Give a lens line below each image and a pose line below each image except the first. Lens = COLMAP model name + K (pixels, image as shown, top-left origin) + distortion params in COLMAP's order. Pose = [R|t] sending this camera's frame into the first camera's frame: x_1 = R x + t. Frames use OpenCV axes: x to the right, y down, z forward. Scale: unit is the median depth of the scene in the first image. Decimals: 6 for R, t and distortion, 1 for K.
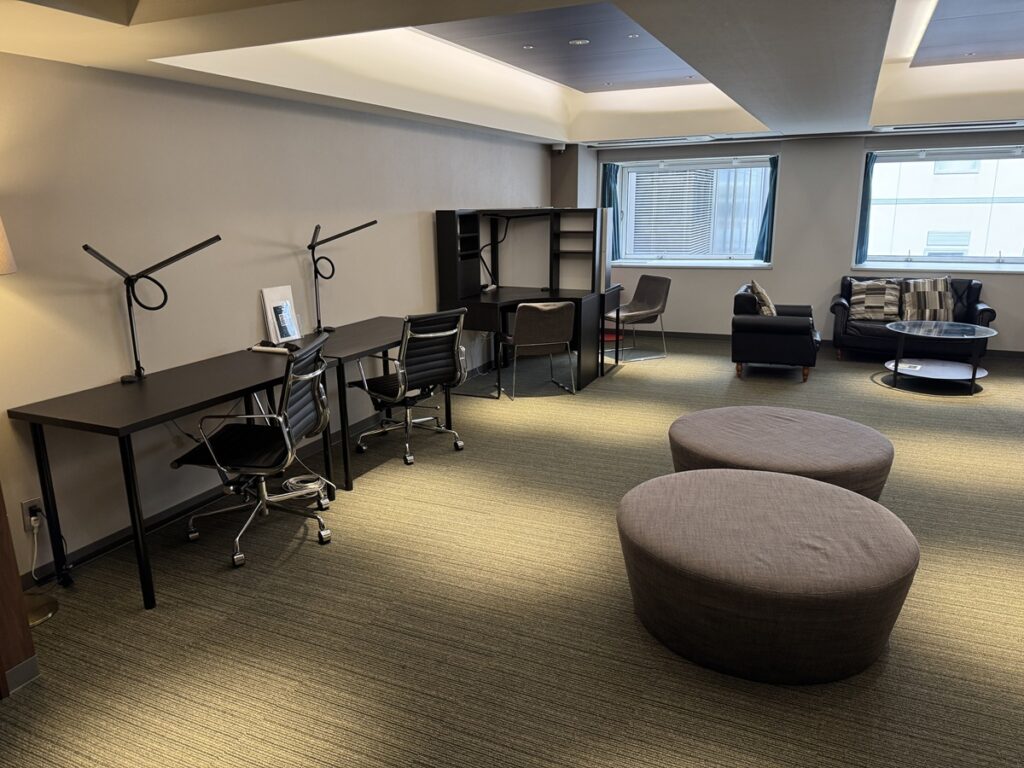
lens RADIAL K [[712.8, 0, 509.3], [0, 712.8, 387.6], [0, 0, 1]] dist [0.046140, -0.053433]
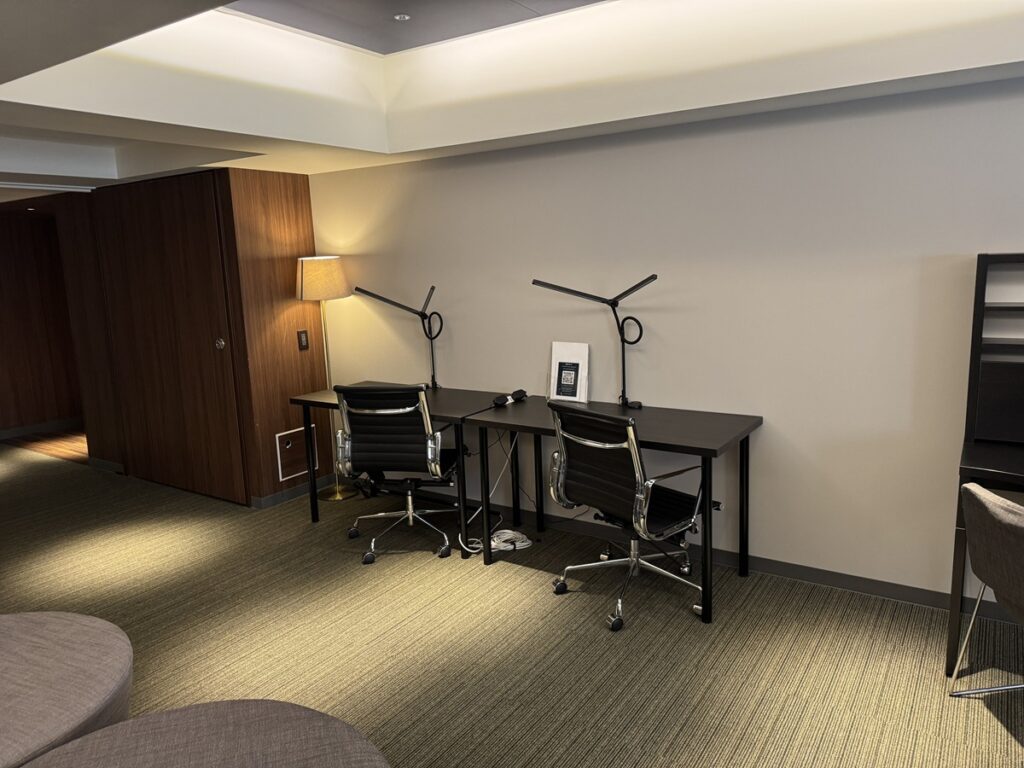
lens RADIAL K [[712.8, 0, 535.5], [0, 712.8, 392.2], [0, 0, 1]] dist [0.046140, -0.053433]
pose [[-0.154654, 0.202900, -0.966909, 0.496624], [-0.209017, 0.949812, 0.232744, -0.238913], [0.965605, 0.238096, -0.104482, 0.894692]]
